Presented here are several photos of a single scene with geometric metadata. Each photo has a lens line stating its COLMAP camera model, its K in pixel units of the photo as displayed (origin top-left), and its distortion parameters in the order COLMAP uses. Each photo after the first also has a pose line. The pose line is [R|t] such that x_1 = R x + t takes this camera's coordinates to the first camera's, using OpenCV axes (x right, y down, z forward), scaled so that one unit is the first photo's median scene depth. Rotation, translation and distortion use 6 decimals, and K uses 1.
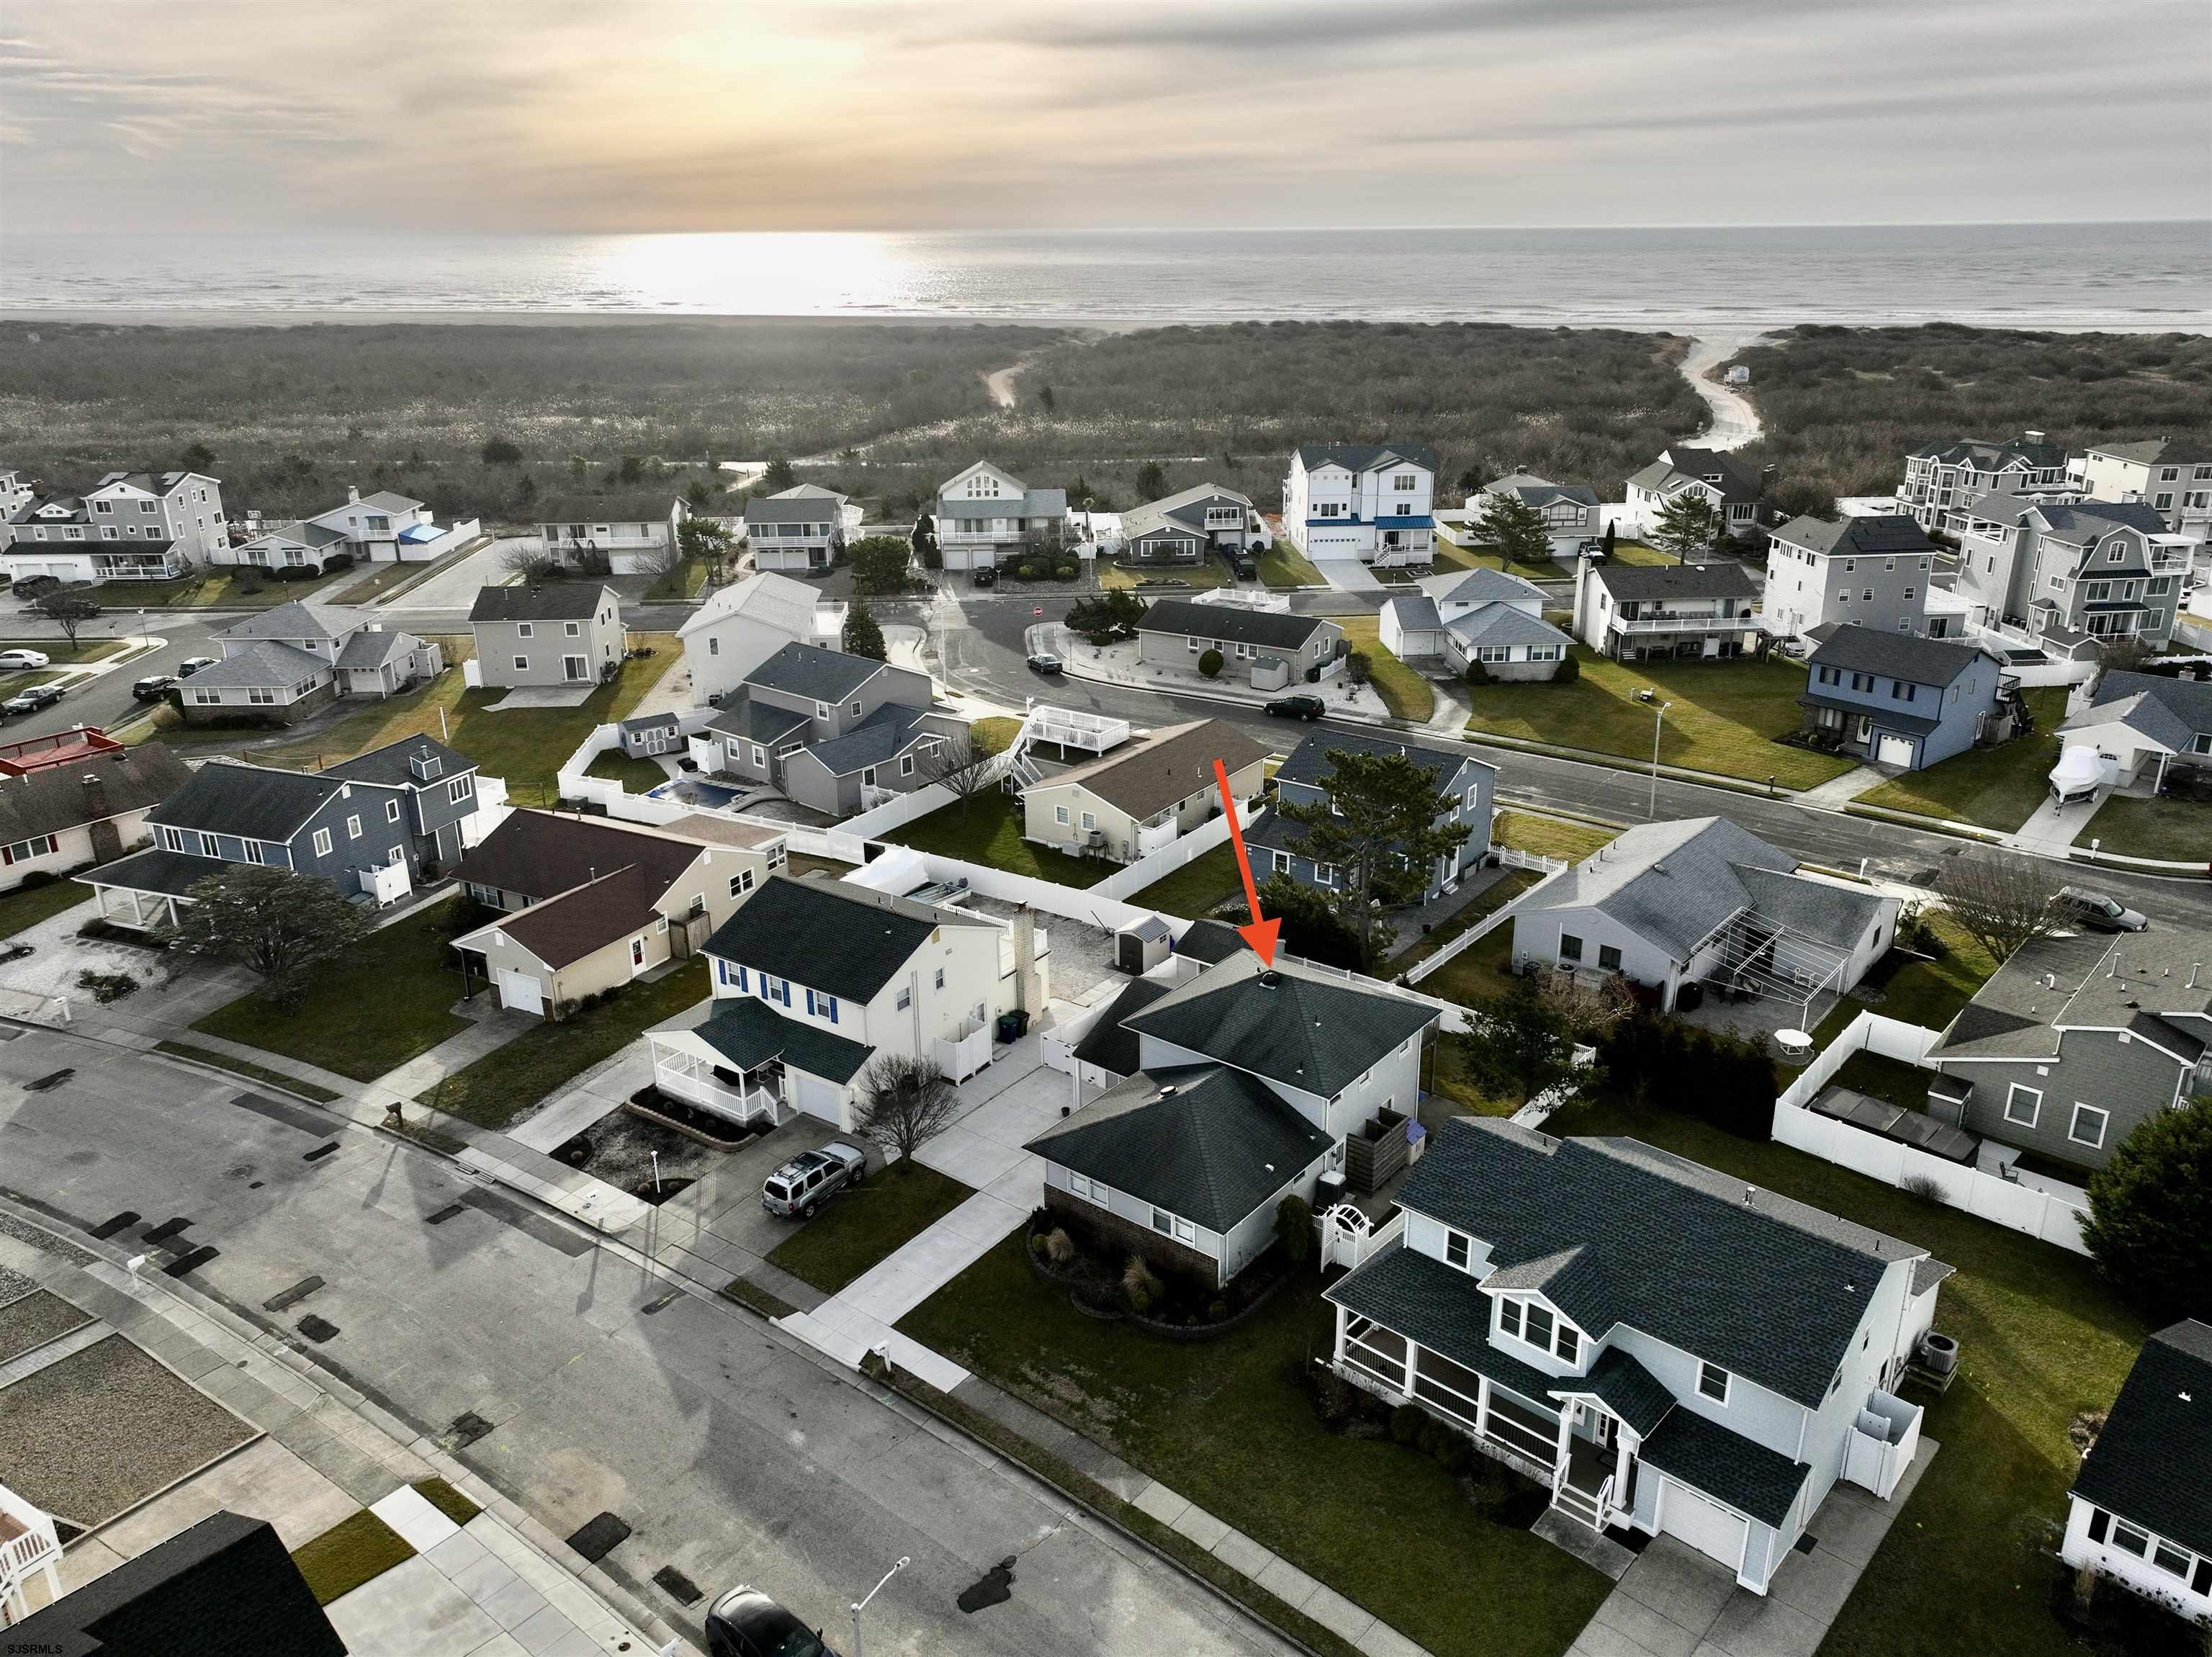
lens RADIAL K [[1597.3, 0, 1135.9], [0, 1597.3, 814.9], [0, 0, 1]] dist [0.002759, 0.011701]
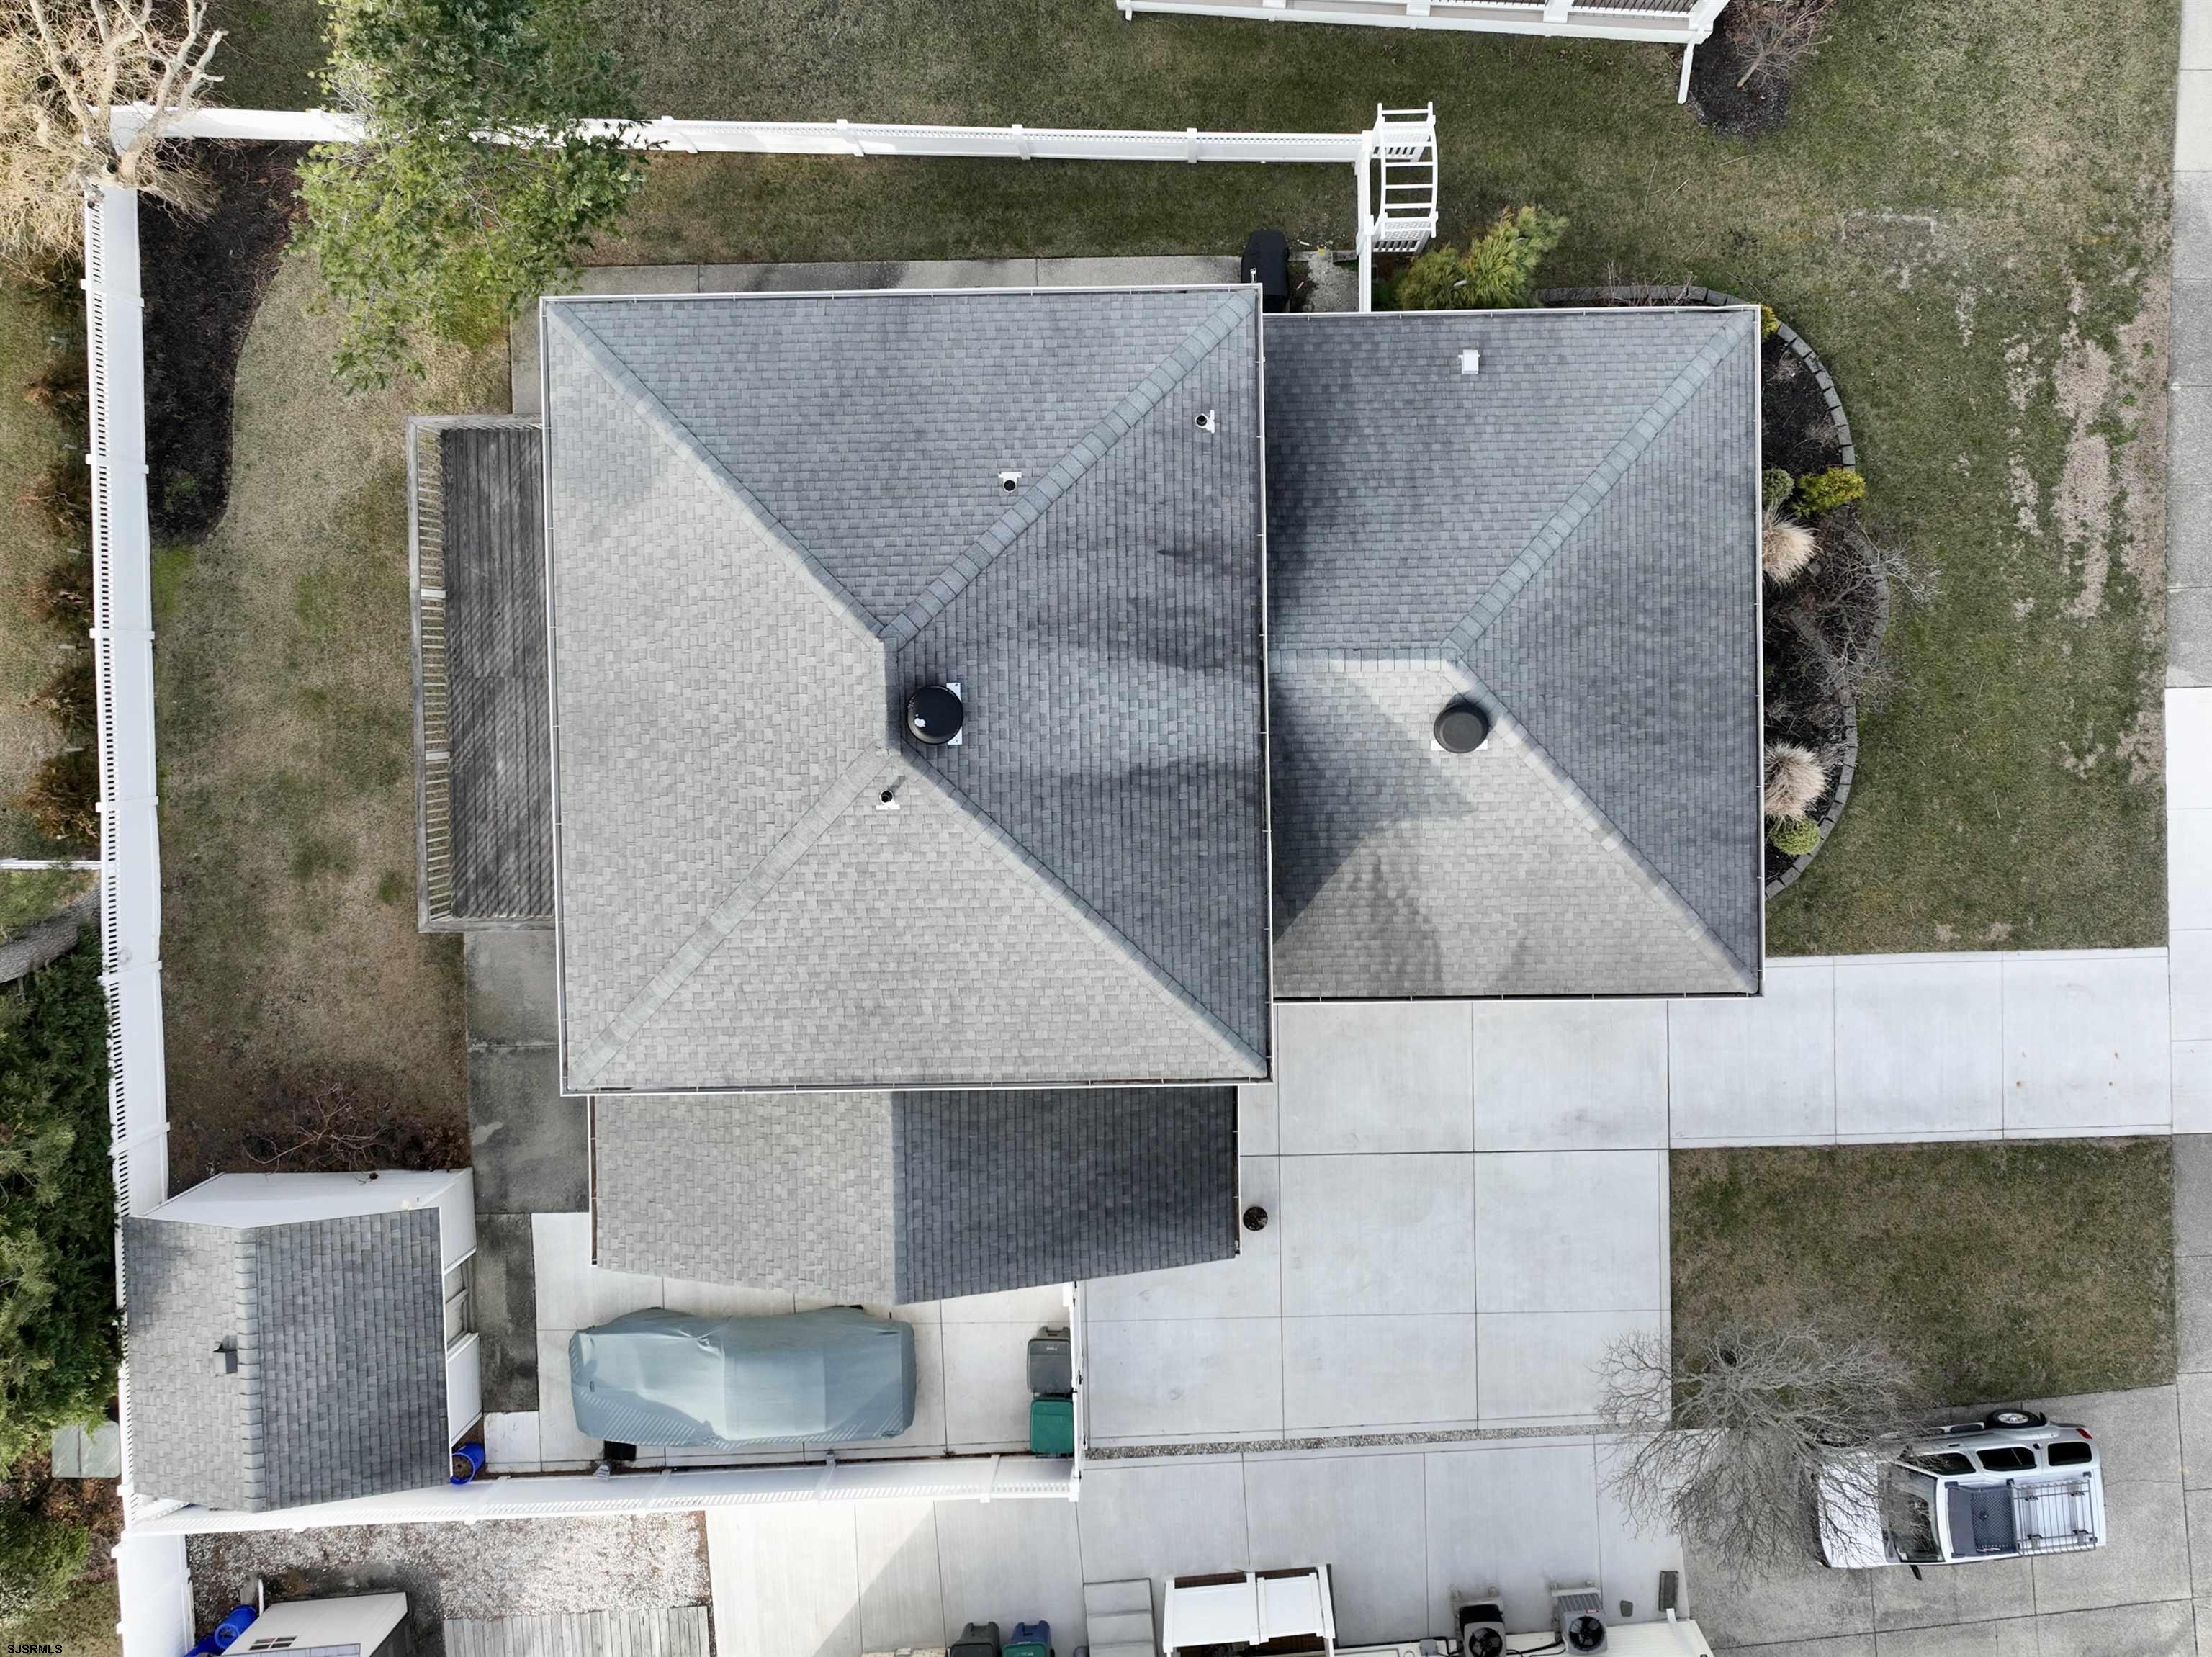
lens RADIAL K [[2049.3, 0, 1192.4], [0, 2049.3, 725.1], [0, 0, 1]] dist [0.010124, 0.000000]
pose [[-0.629480, -0.777003, -0.004676, 0.045330], [0.282633, -0.234569, 0.930106, -0.188250], [-0.723792, 0.584161, 0.367263, 0.683602]]
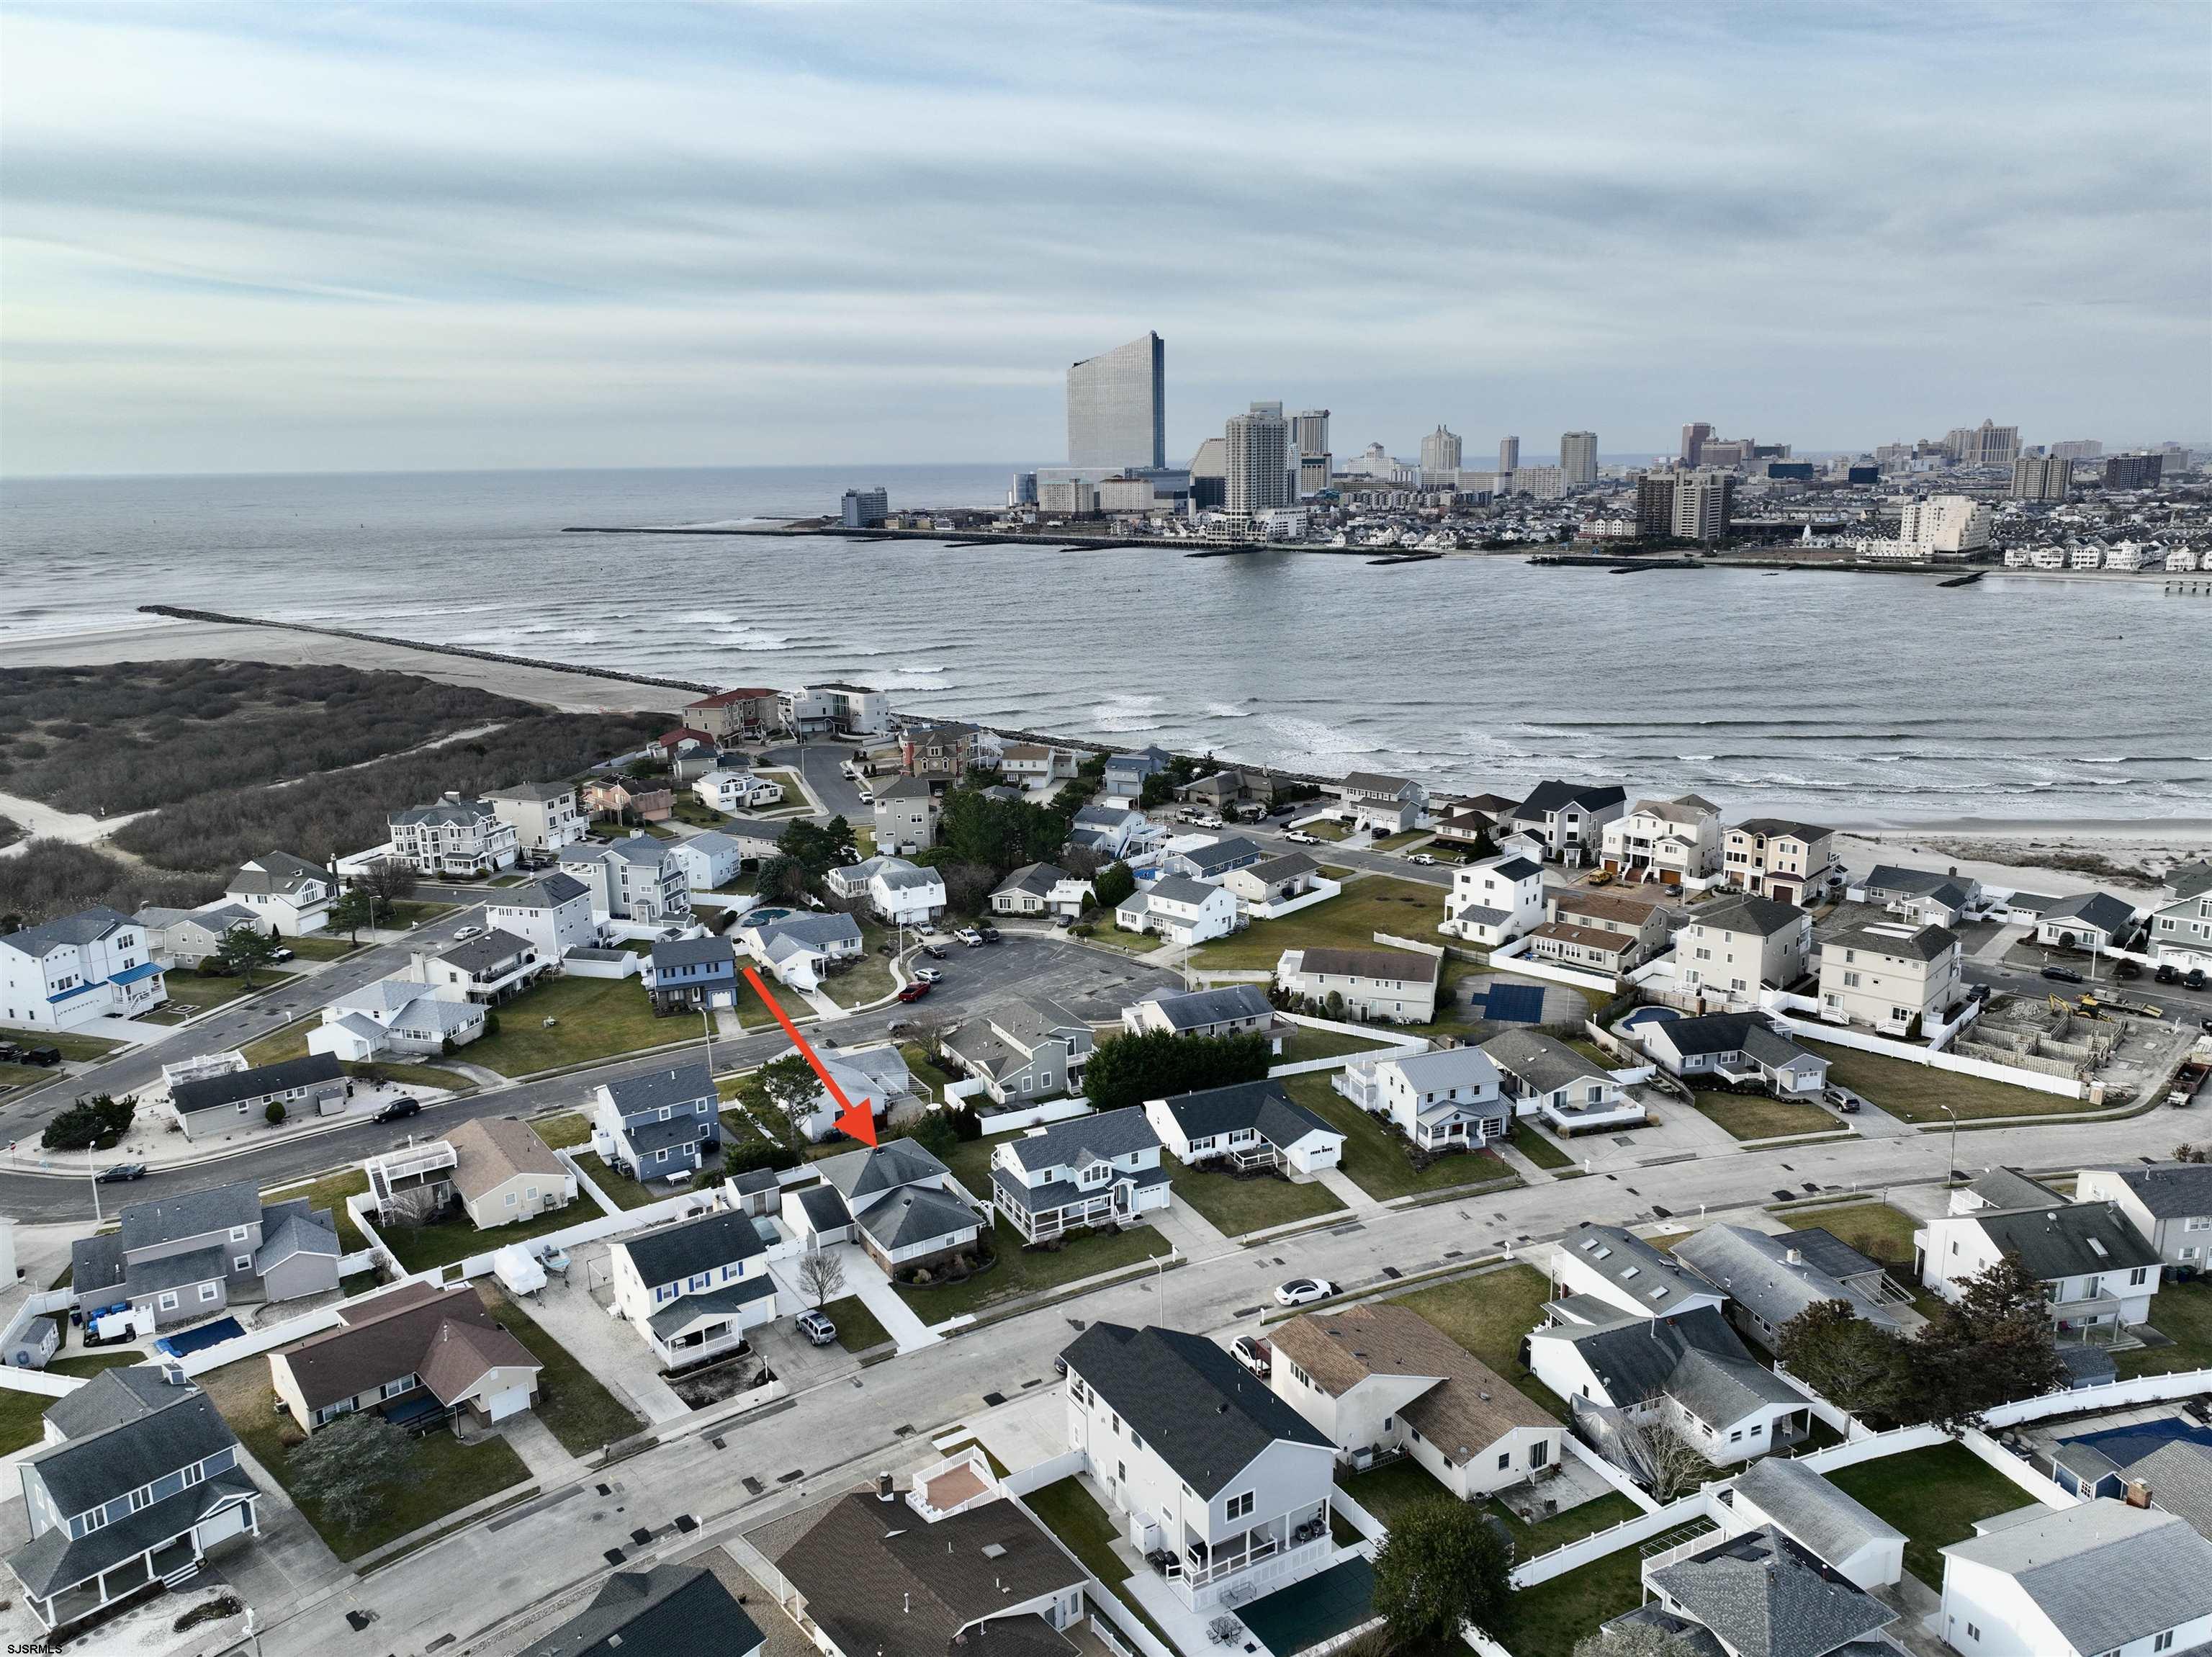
lens RADIAL K [[1597.3, 0, 1123.3], [0, 1597.3, 814.9], [0, 0, 1]] dist [0.002759, 0.011701]
pose [[0.338952, -0.203307, 0.918574, -1.465814], [0.335011, 0.938454, 0.084089, -0.344507], [-0.879135, 0.279230, 0.386201, -0.256487]]
